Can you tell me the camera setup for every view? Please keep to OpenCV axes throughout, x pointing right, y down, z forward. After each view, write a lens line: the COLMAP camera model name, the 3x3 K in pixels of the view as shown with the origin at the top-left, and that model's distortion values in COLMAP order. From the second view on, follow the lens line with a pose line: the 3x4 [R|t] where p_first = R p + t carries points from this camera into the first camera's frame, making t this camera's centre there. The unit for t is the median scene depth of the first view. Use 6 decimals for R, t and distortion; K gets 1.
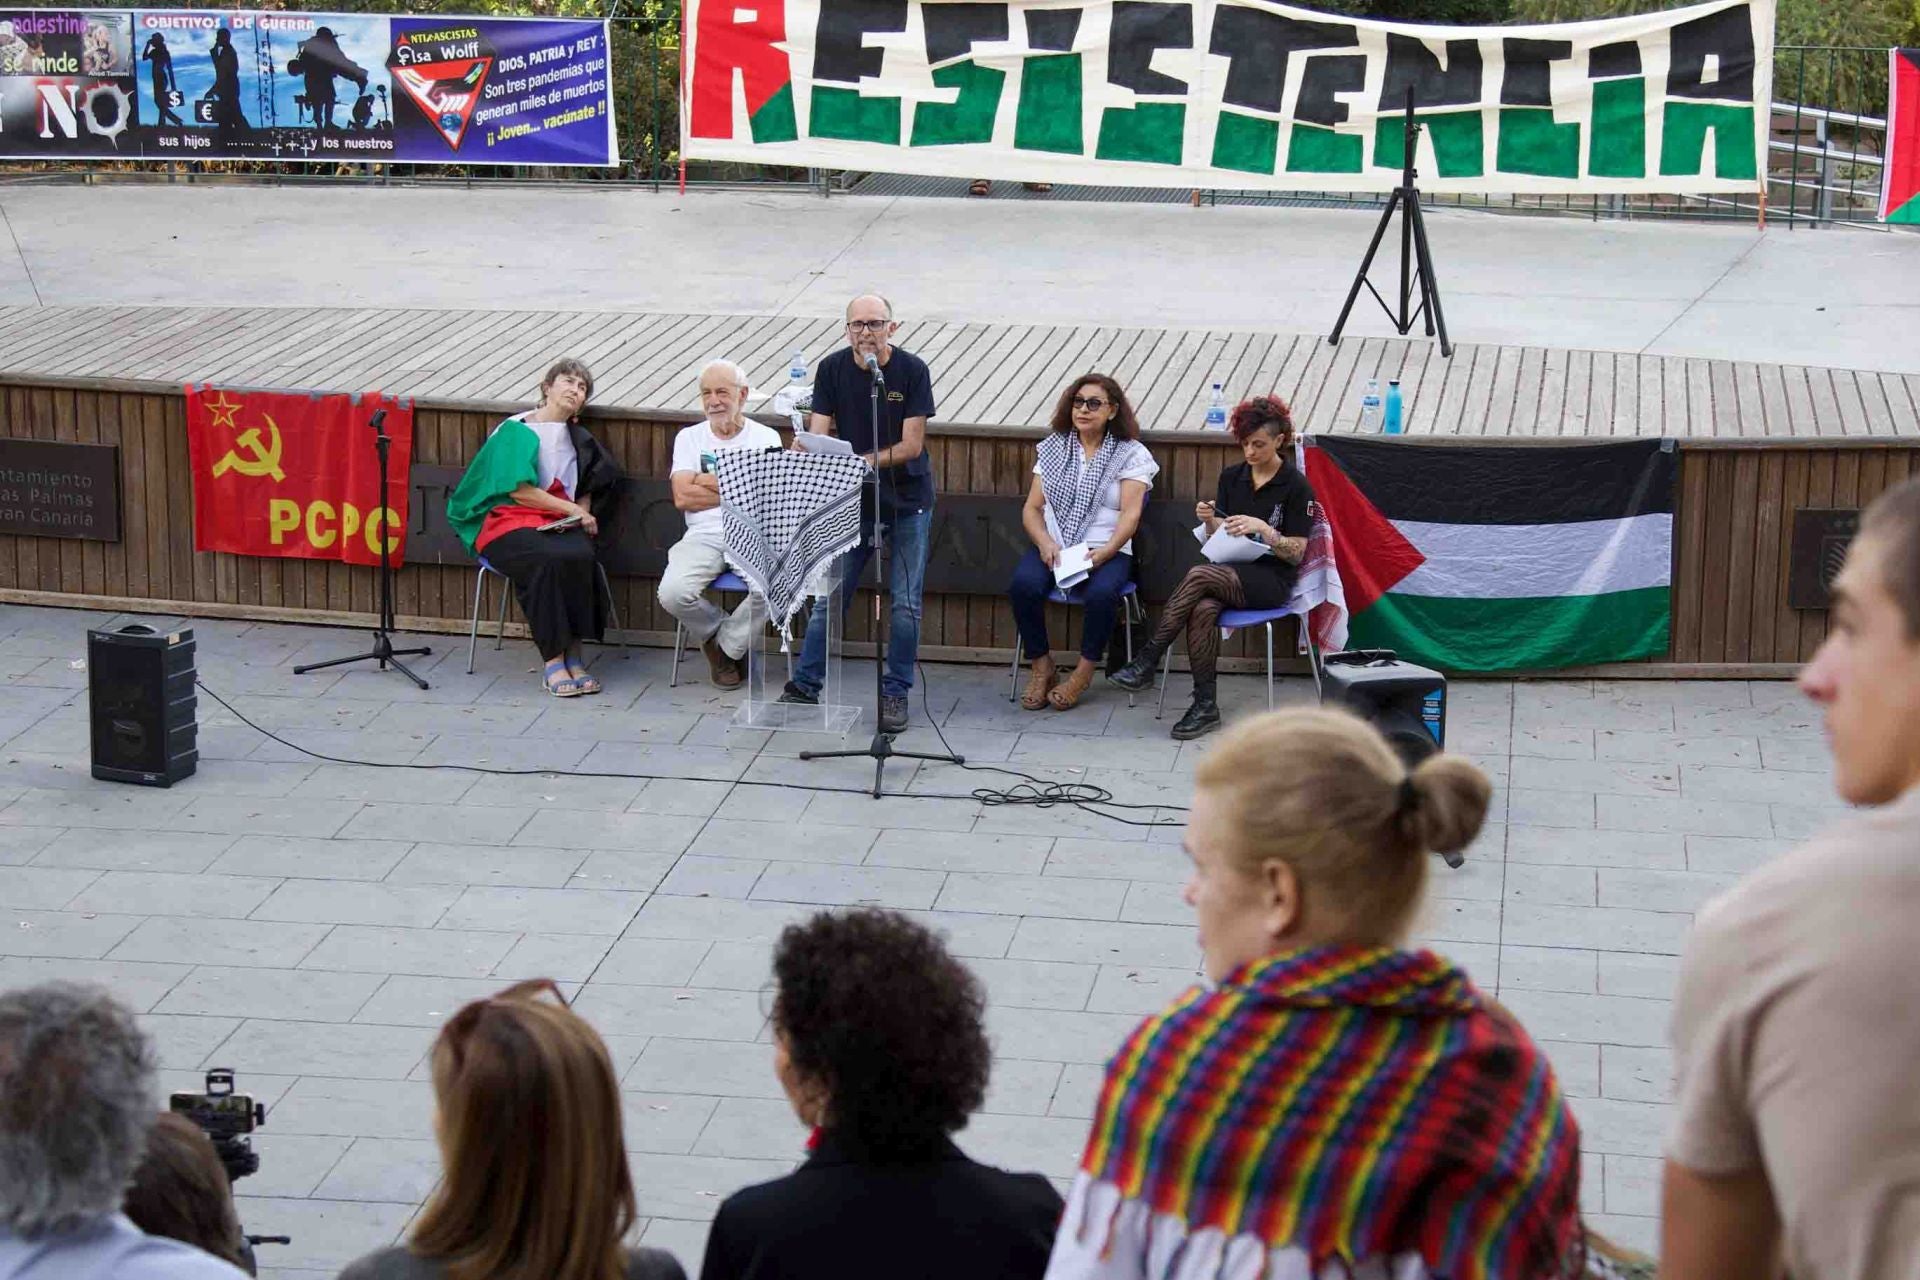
lens RADIAL K [[4196.5, 0, 966.8], [0, 4196.5, 632.5], [0, 0, 1]] dist [0.185988, 0.000000]
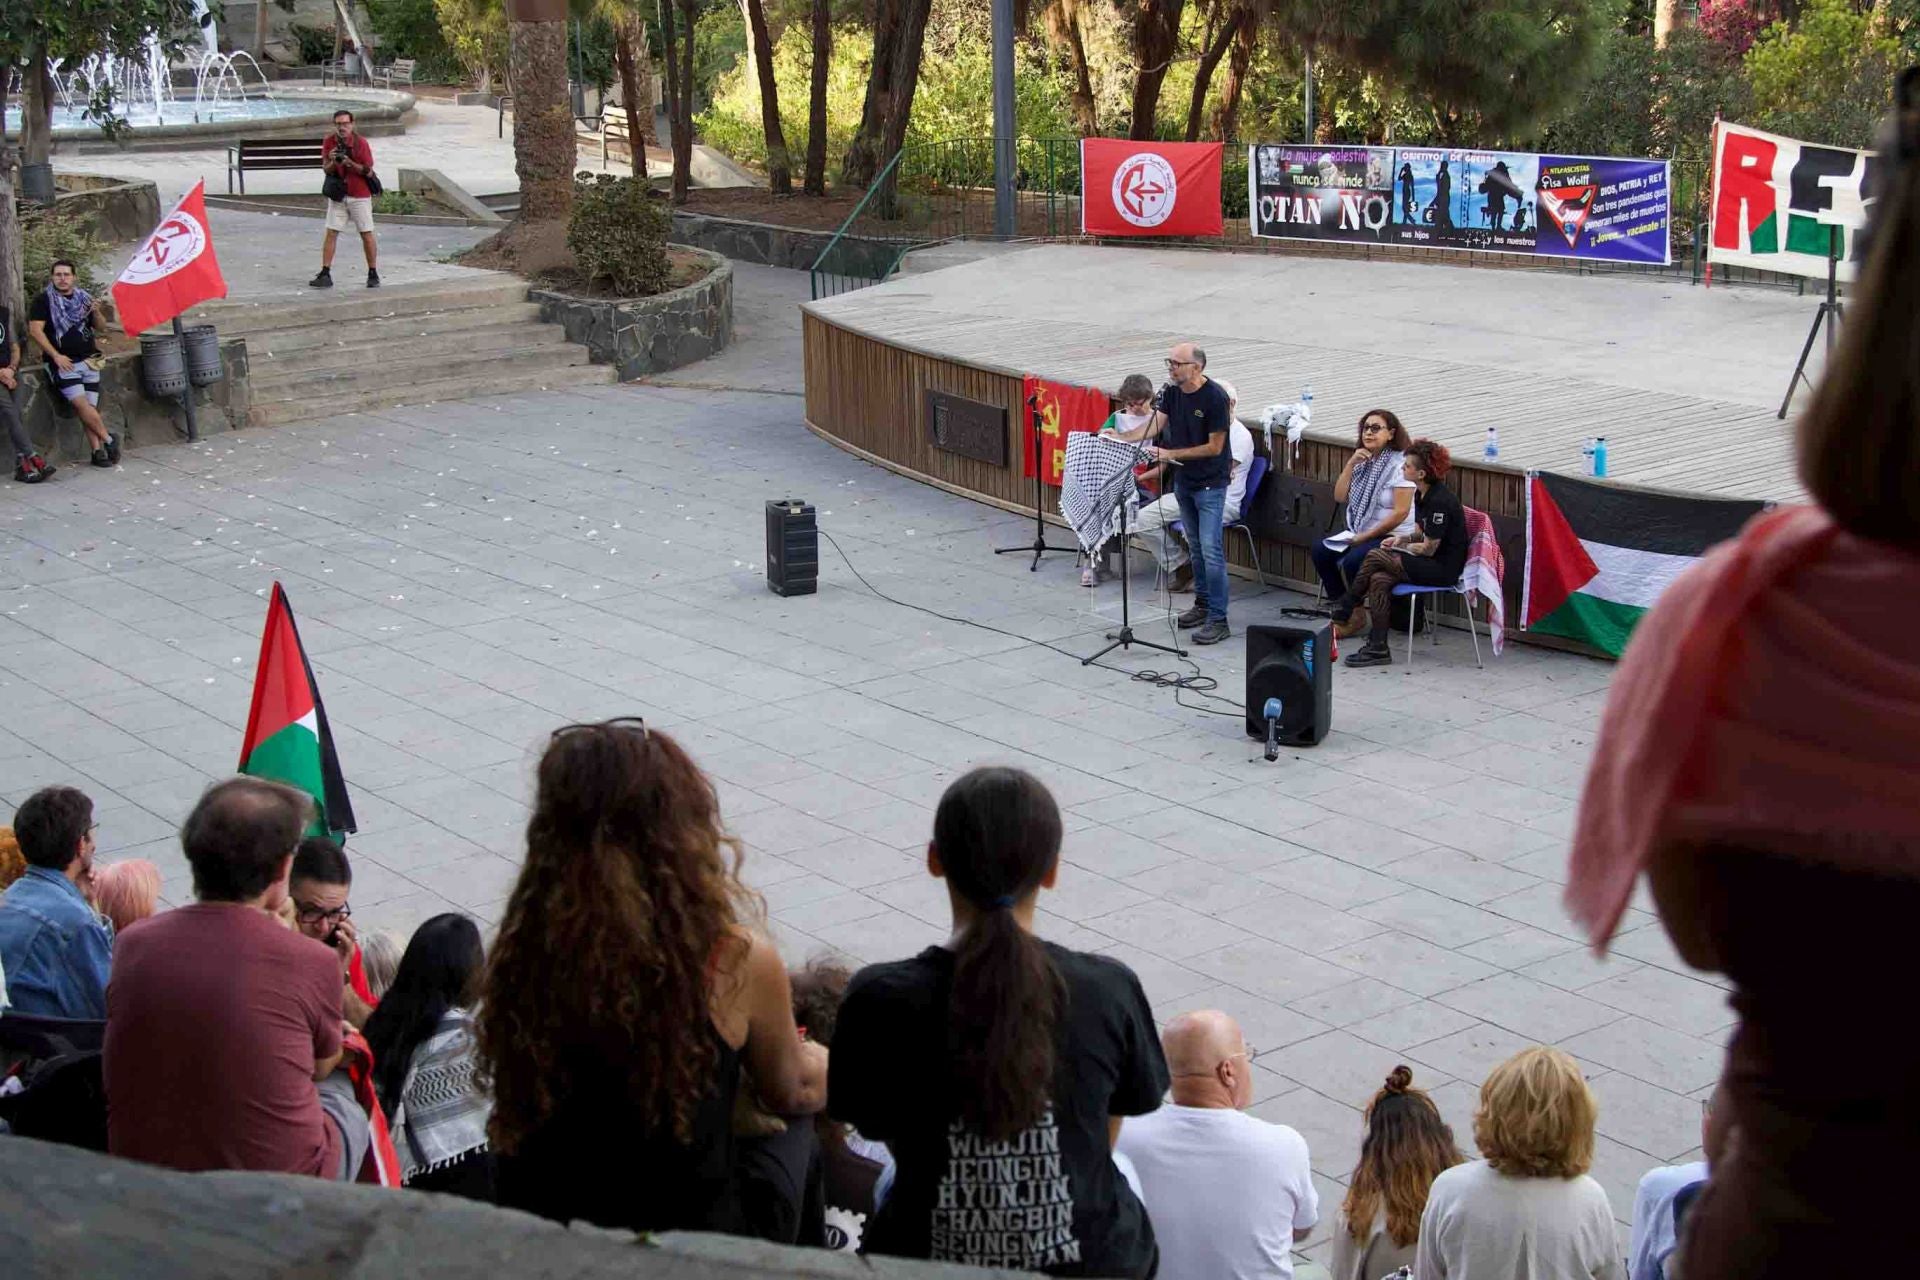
lens RADIAL K [[2980.7, 0, 945.8], [0, 2980.7, 638.3], [0, 0, 1]] dist [0.028567, 0.000000]
pose [[0.709572, 0.142580, -0.690057, 0.459094], [-0.130589, 0.988958, 0.070058, -0.026302], [0.692426, 0.040402, 0.720357, 0.121294]]
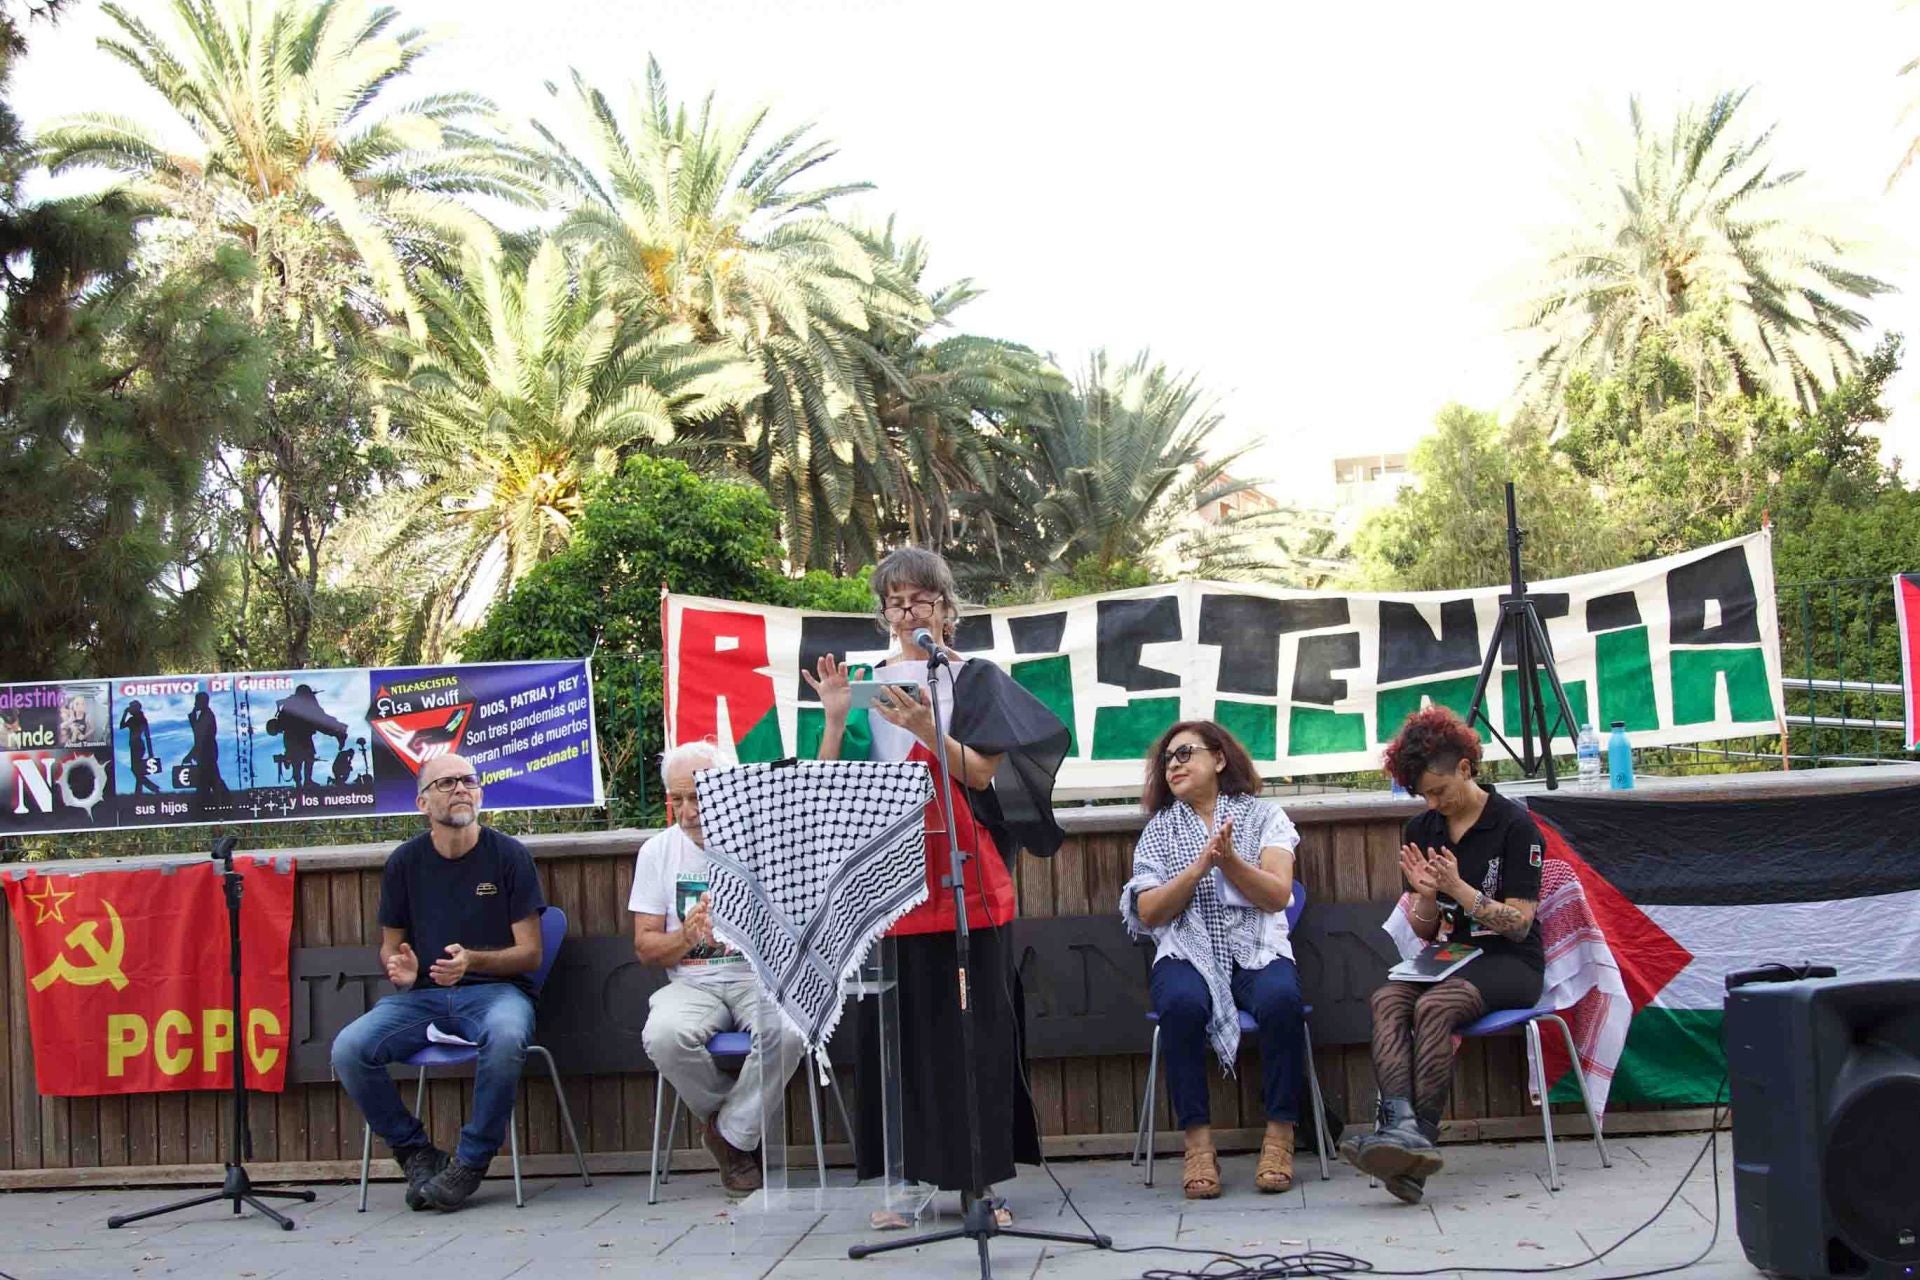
lens RADIAL K [[2621.8, 0, 965.8], [0, 2621.8, 646.4], [0, 0, 1]] dist [-0.022498, 0.000000]
pose [[0.997323, -0.058981, 0.043221, -0.023398], [0.069181, 0.952522, -0.296505, 0.041252], [-0.023680, 0.298701, 0.954053, 0.412739]]
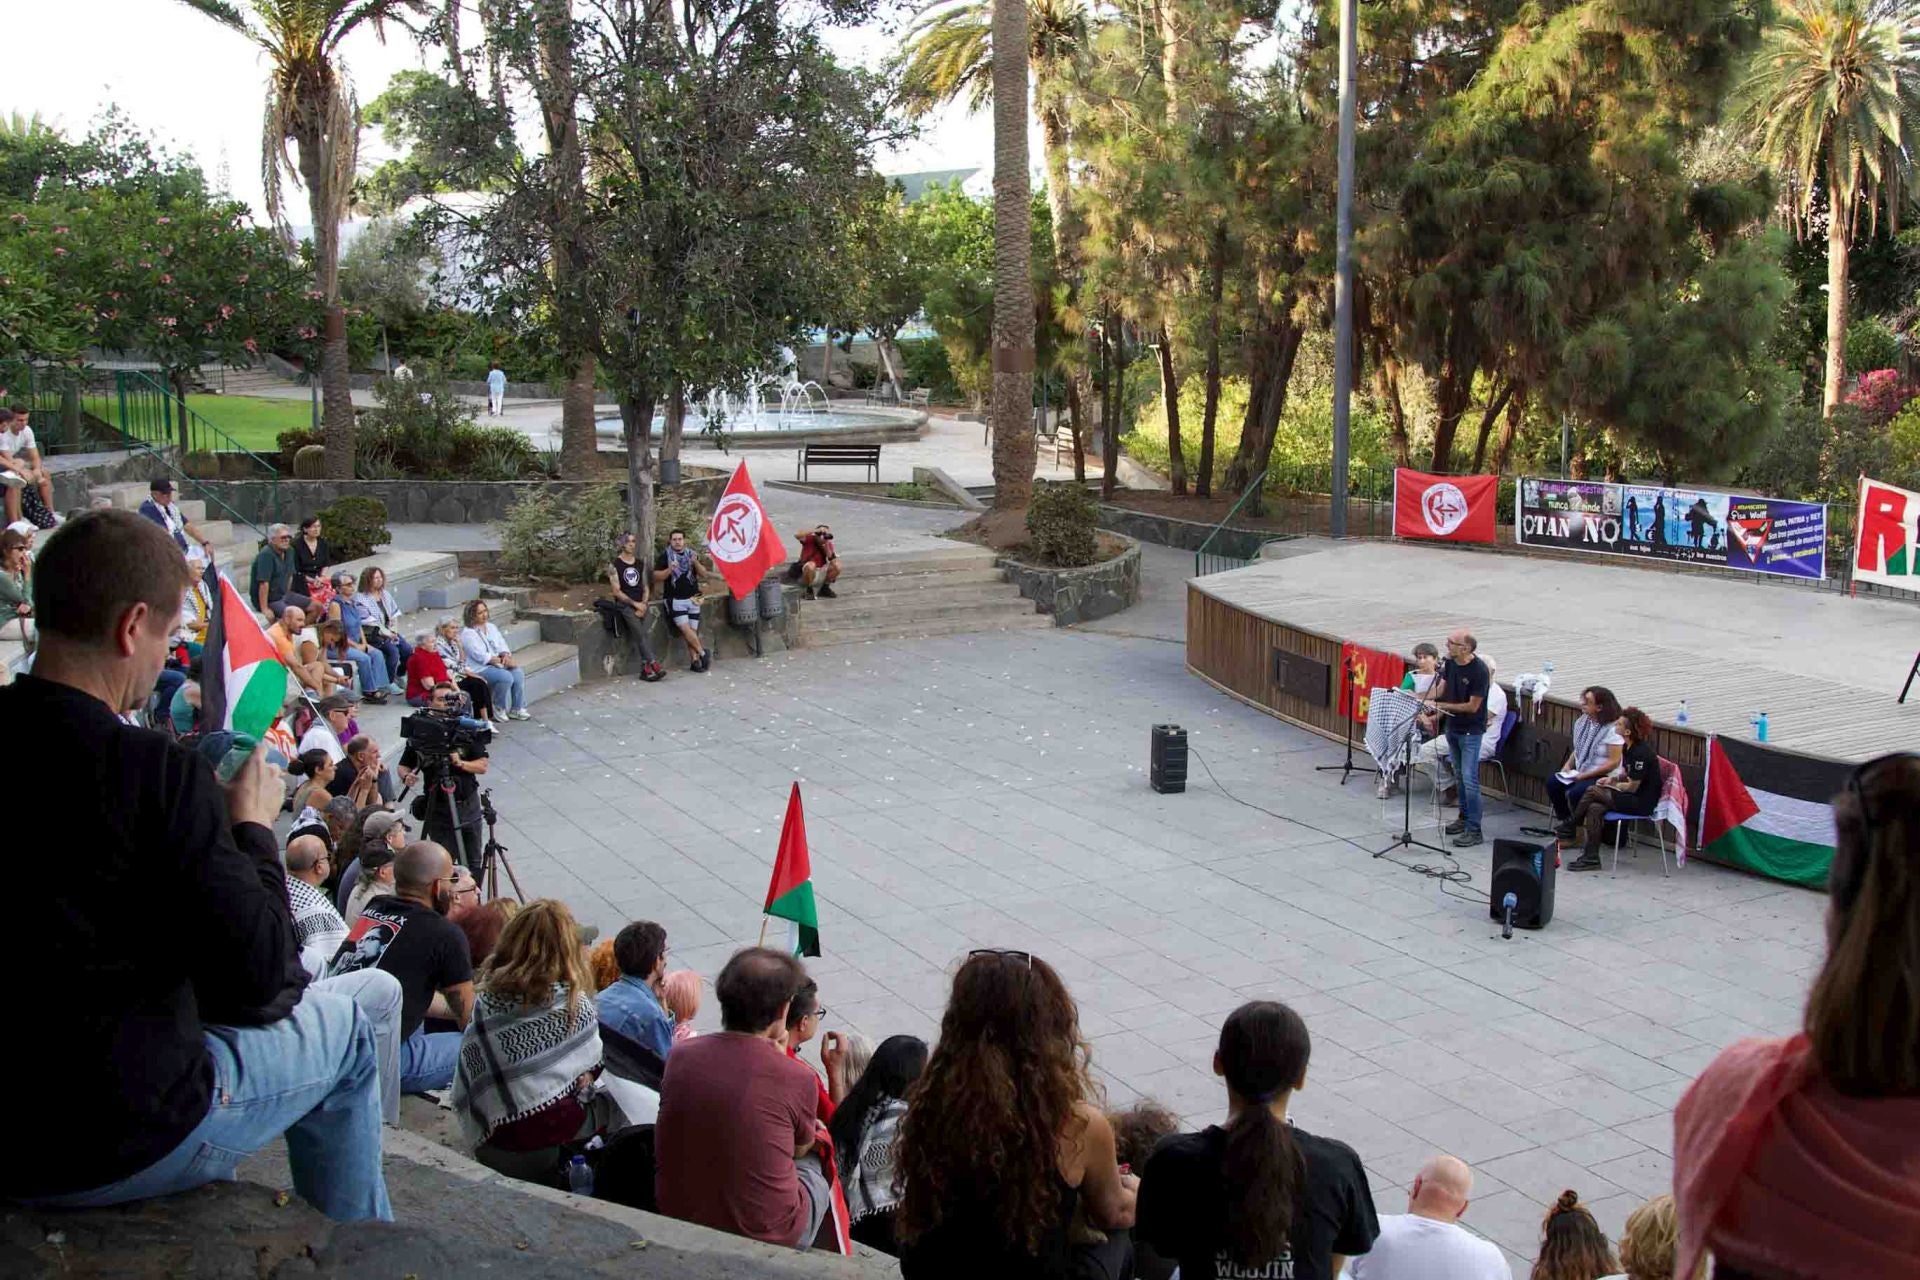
lens RADIAL K [[2145.1, 0, 962.0], [0, 2145.1, 656.7], [0, 0, 1]] dist [-0.090852, 0.000000]
pose [[0.588212, 0.128261, -0.798471, 0.465515], [-0.175016, 0.984134, 0.029155, -0.036397], [0.789541, 0.122596, 0.601328, 0.118914]]
